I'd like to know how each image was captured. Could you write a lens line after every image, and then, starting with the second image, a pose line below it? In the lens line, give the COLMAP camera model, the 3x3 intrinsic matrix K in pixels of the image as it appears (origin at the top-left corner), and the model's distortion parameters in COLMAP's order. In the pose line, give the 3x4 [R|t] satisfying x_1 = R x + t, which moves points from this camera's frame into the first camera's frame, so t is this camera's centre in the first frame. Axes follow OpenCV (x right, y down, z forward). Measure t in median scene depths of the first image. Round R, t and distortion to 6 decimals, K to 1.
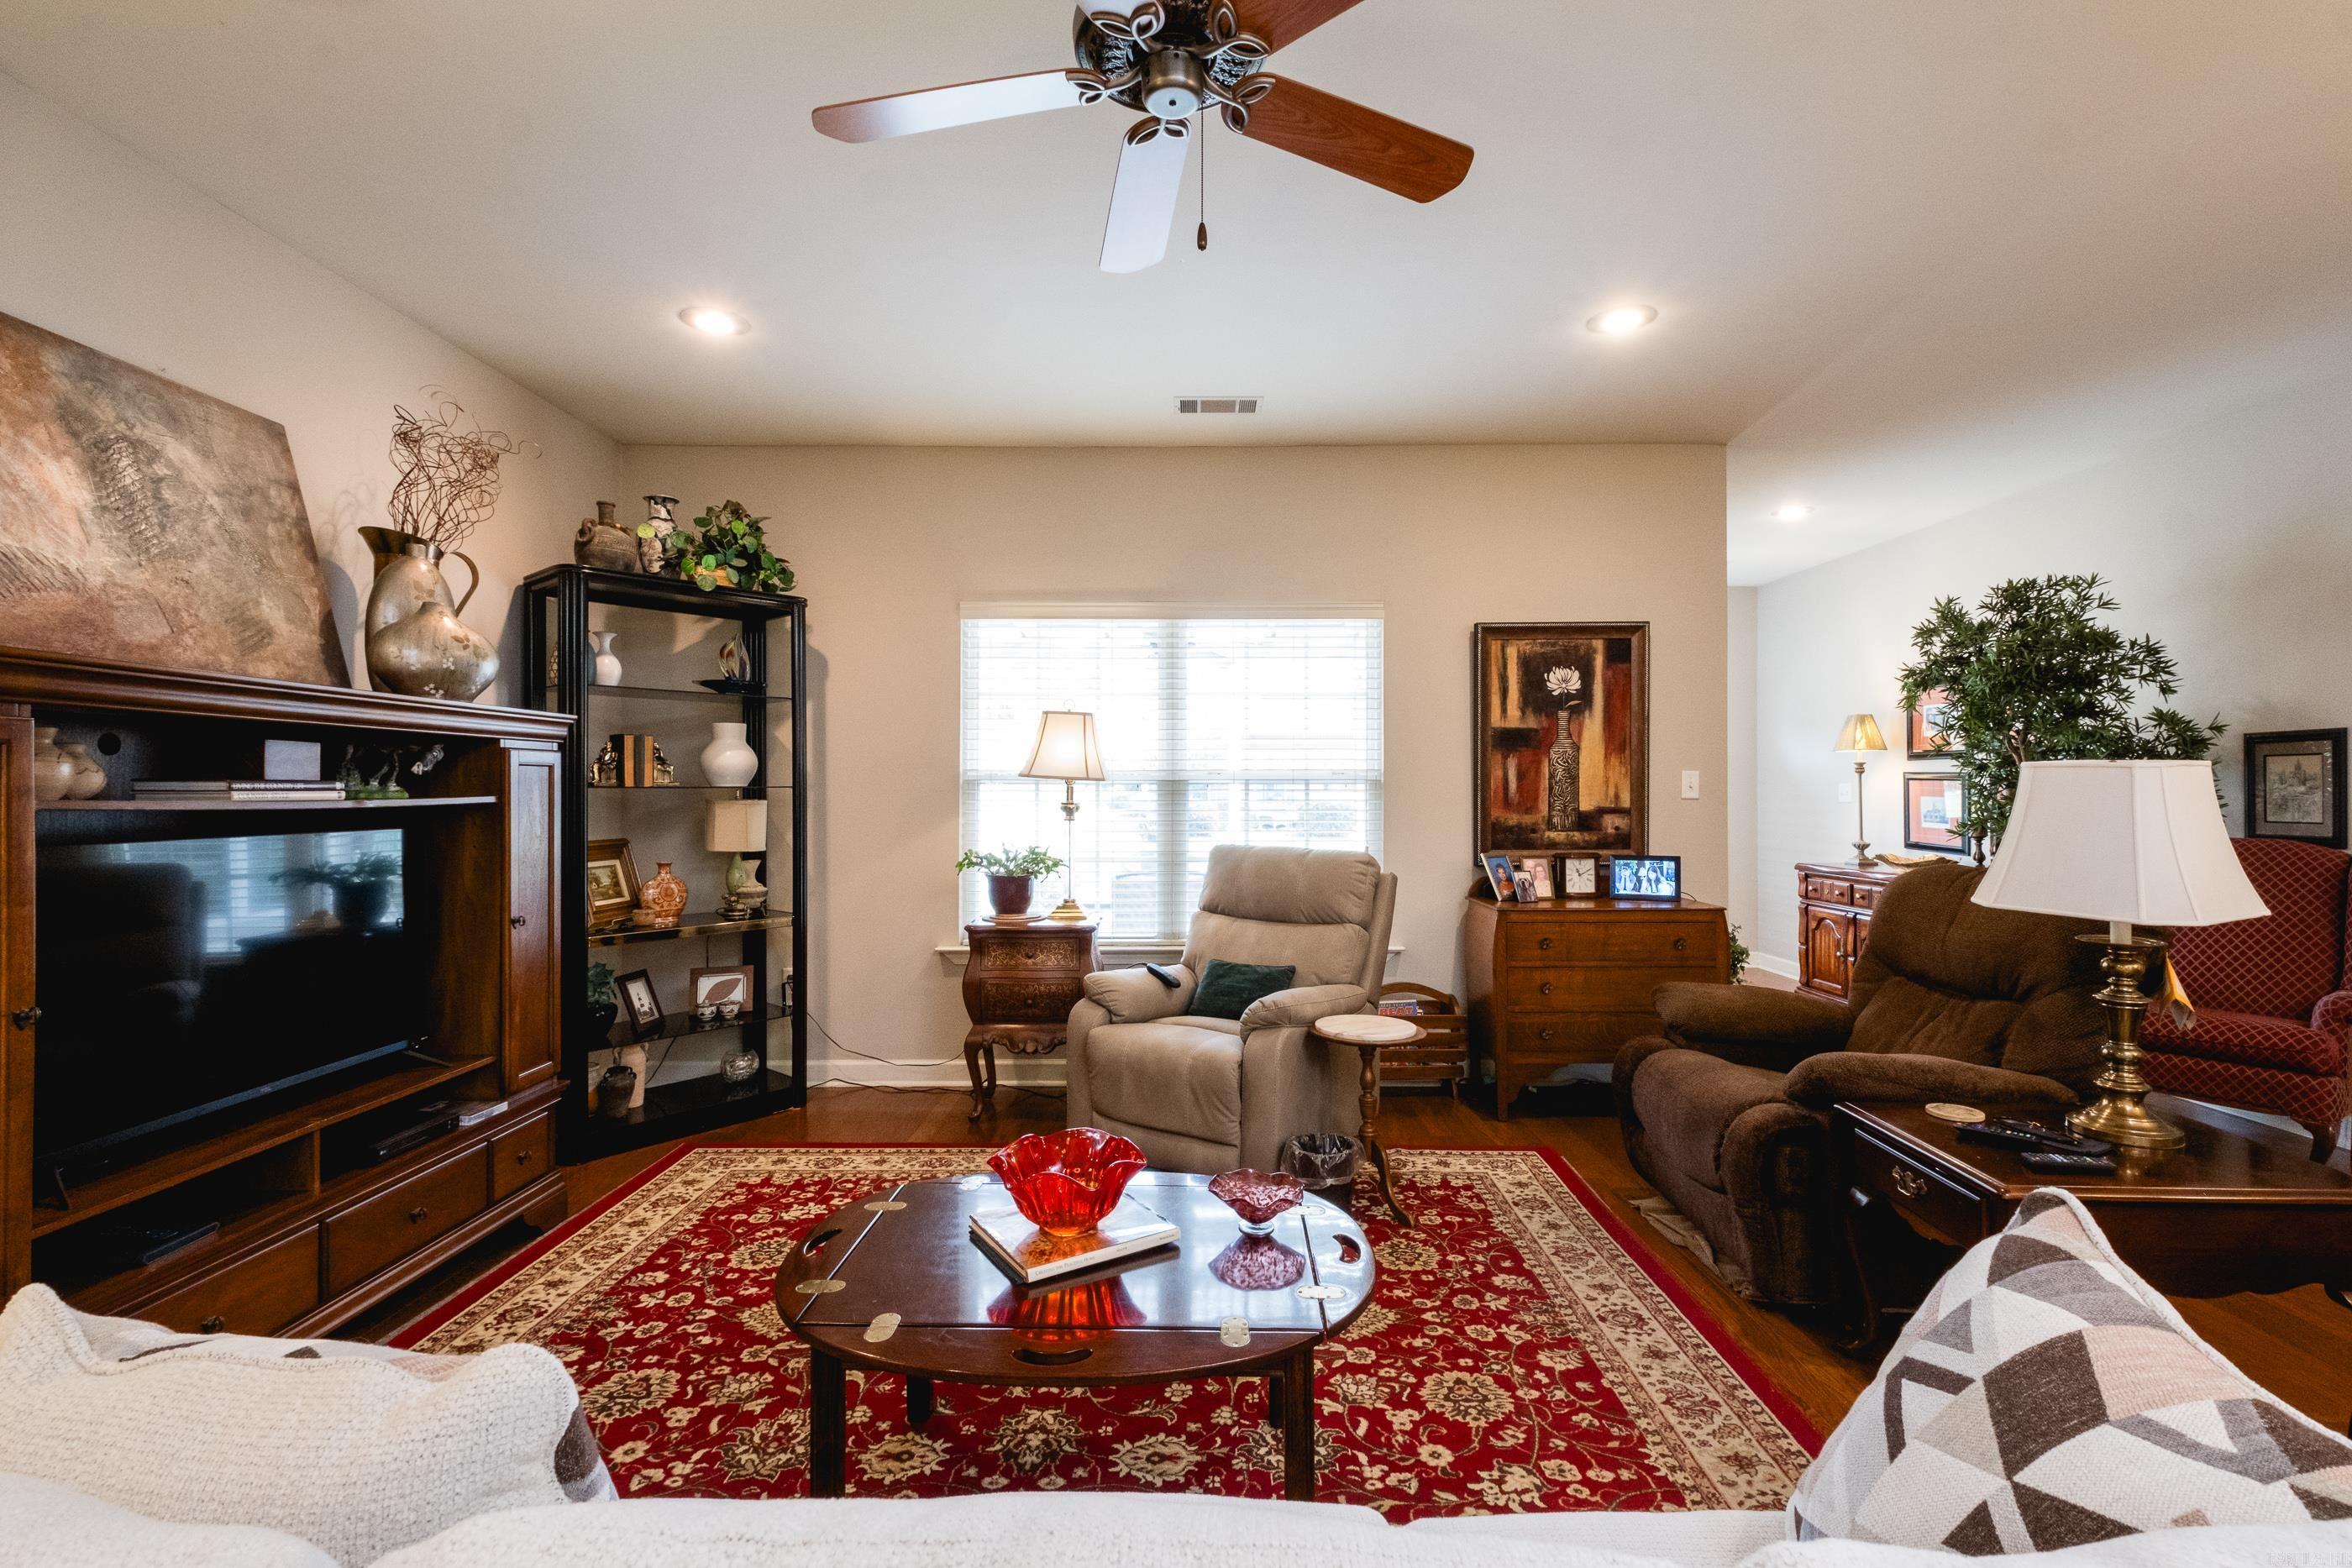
lens RADIAL K [[1027.2, 0, 1215.1], [0, 1027.2, 782.4], [0, 0, 1]] dist [-0.001430, -0.000667]
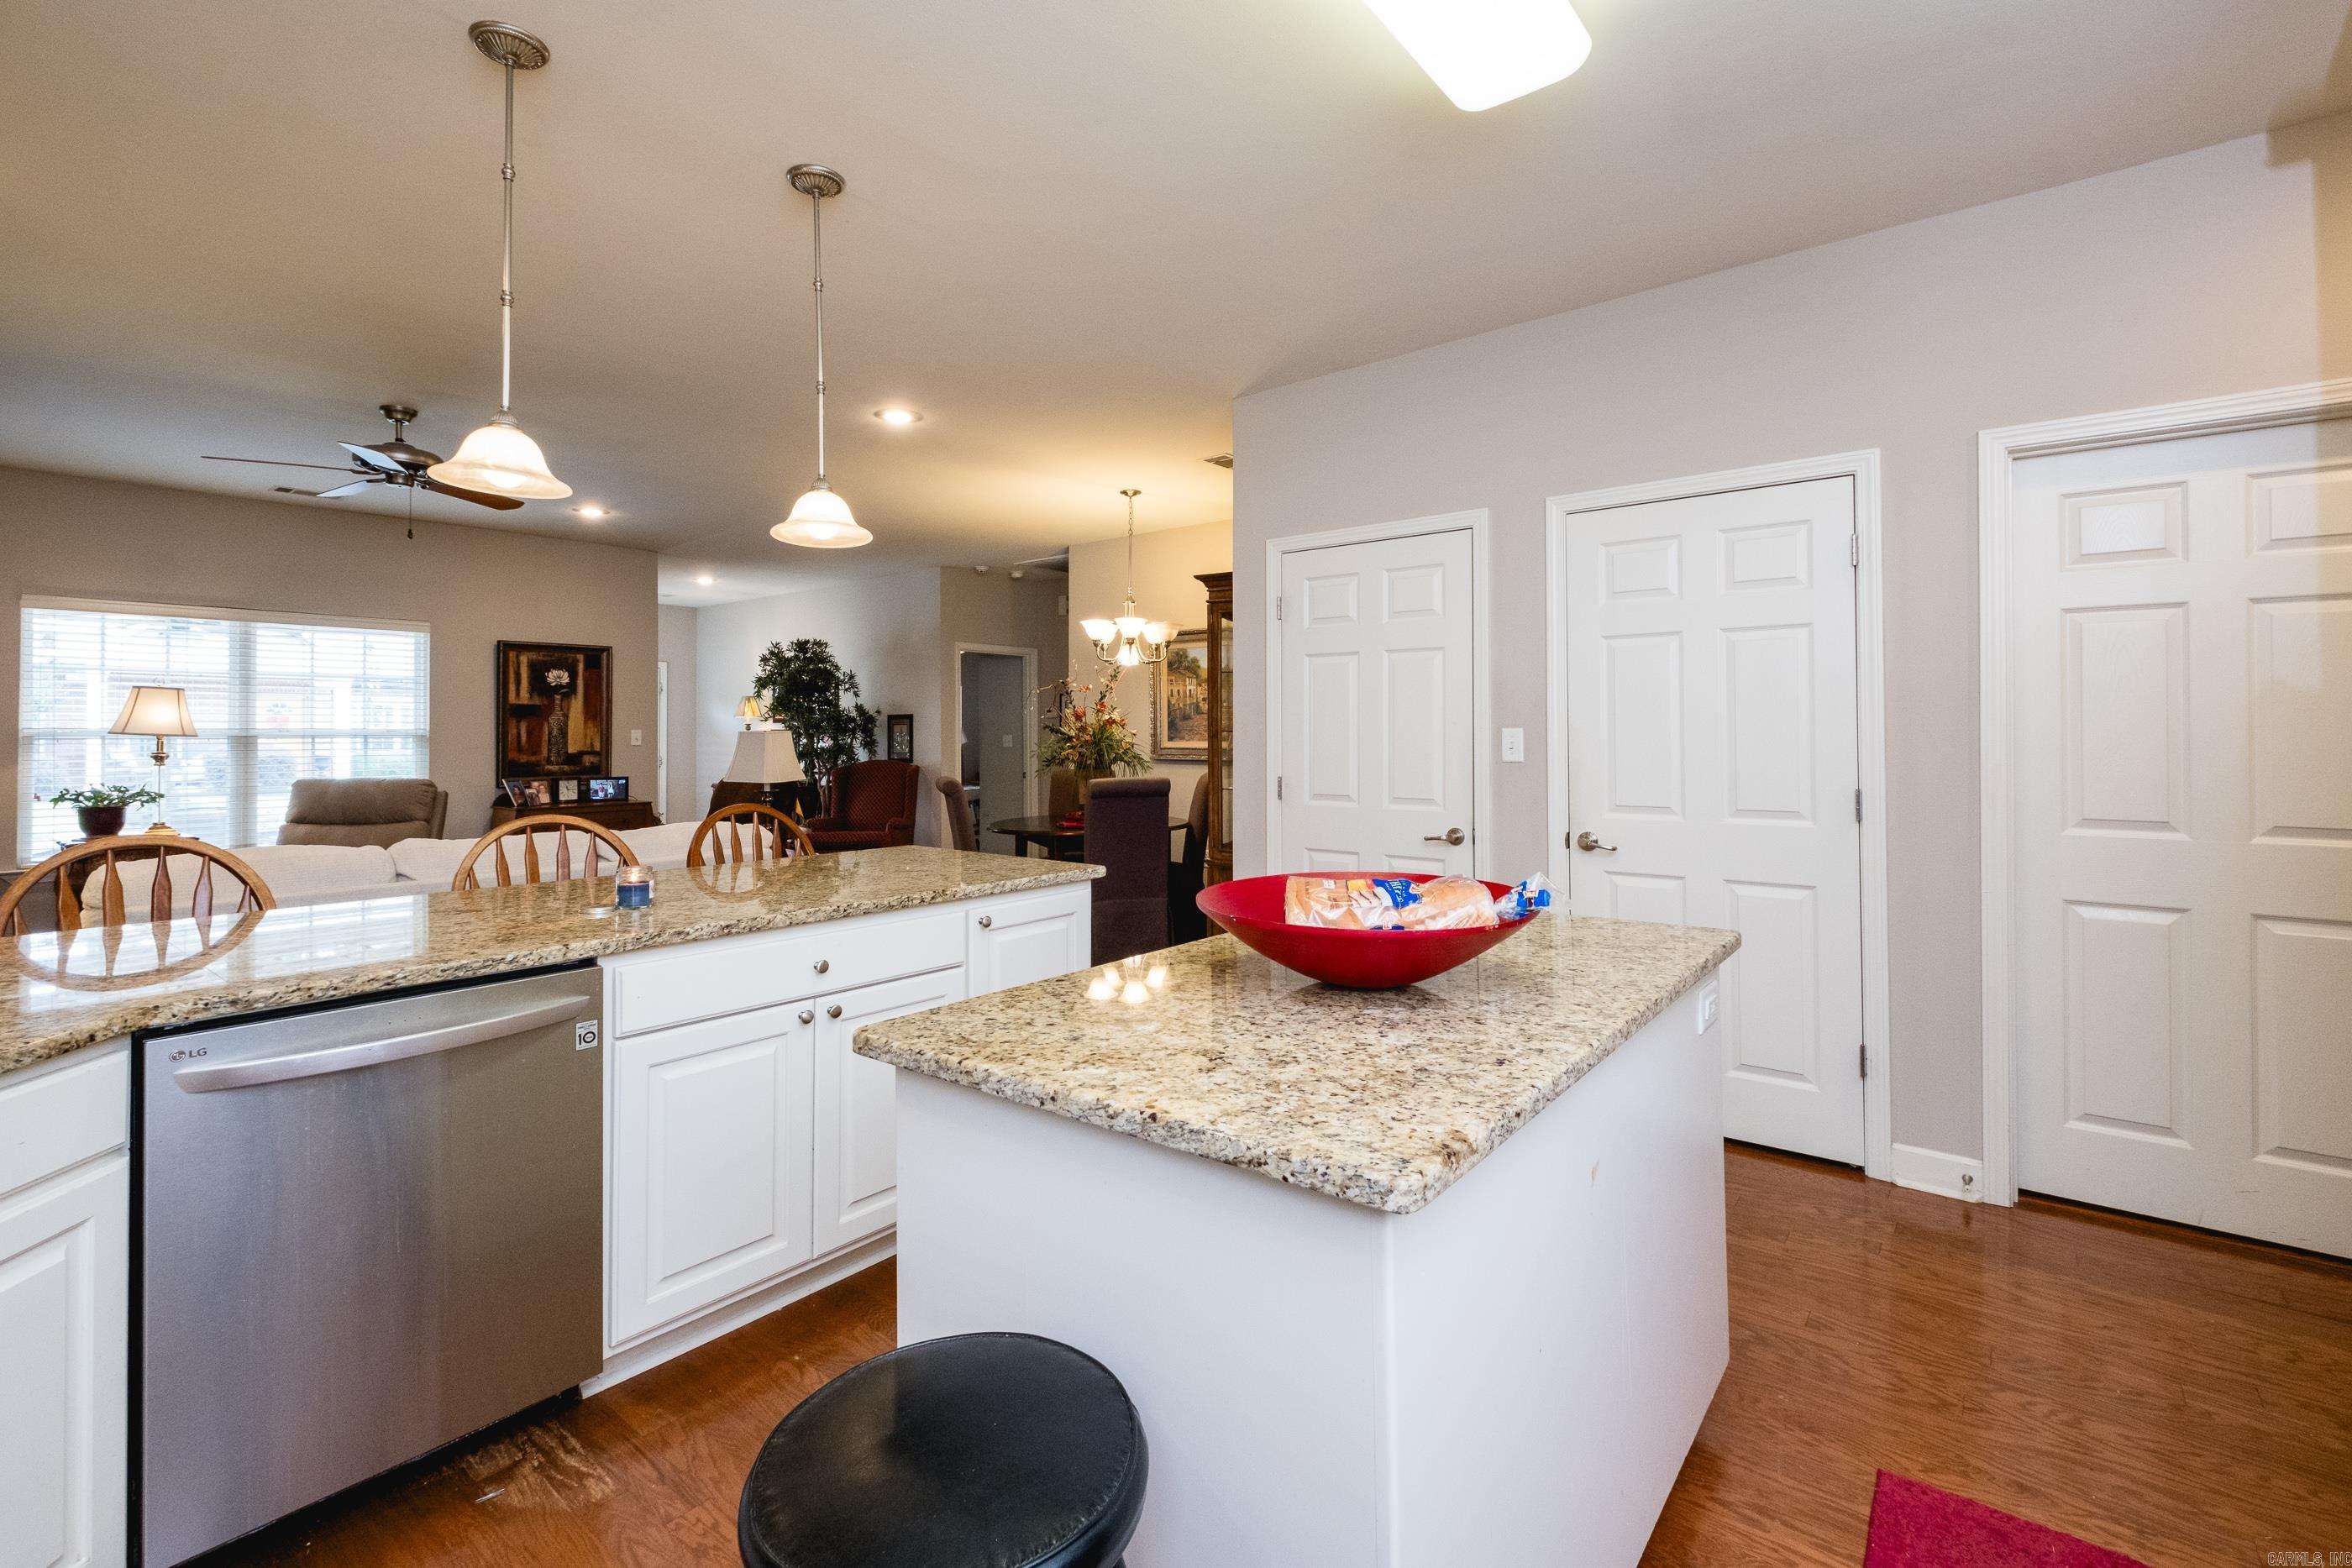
lens RADIAL K [[976.0, 0, 1170.9], [0, 976.0, 726.8], [0, 0, 1]] dist [0.001002, -0.000054]
pose [[0.627432, 0.005282, 0.778653, -0.310885], [-0.001059, 0.999982, -0.005930, -0.008486], [-0.778671, 0.002896, 0.627426, -0.885888]]
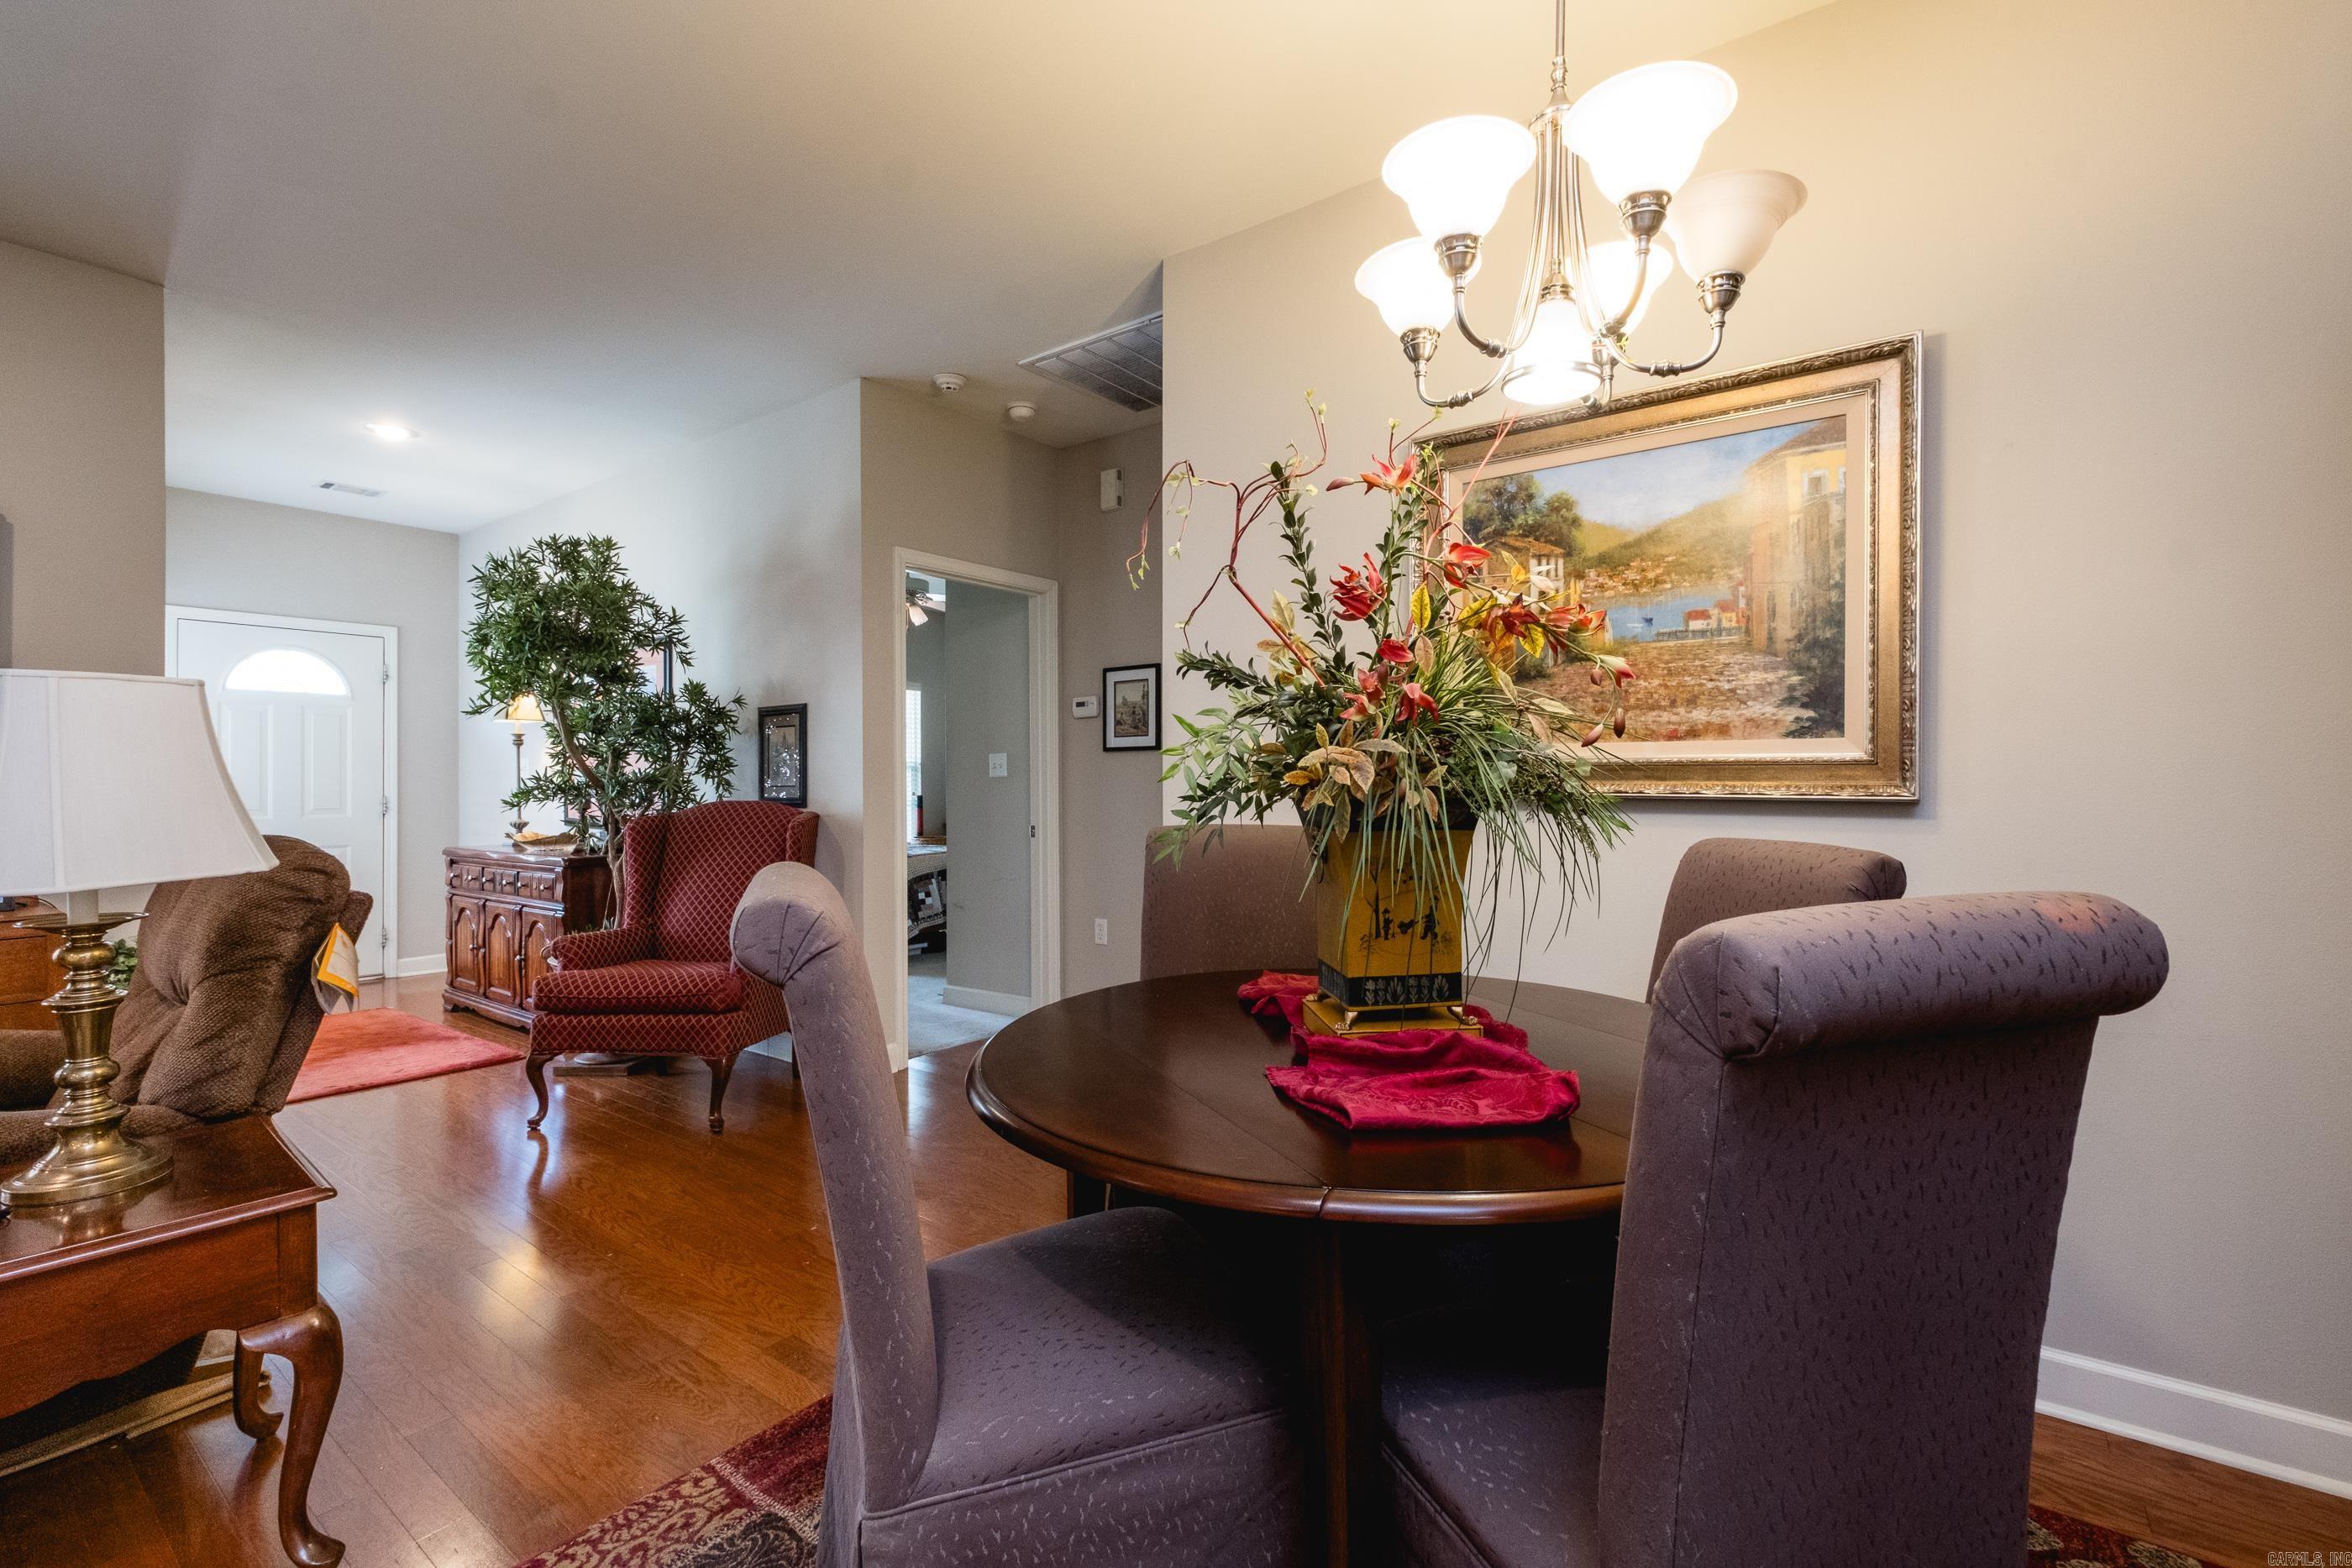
lens RADIAL K [[1020.1, 0, 1115.2], [0, 1020.1, 776.8], [0, 0, 1]] dist [0.000998, 0.000087]
pose [[0.639644, 0.001826, 0.768669, 0.404672], [-0.002035, 0.999998, -0.000681, 0.028234], [-0.768669, -0.001129, 0.639646, -0.007892]]
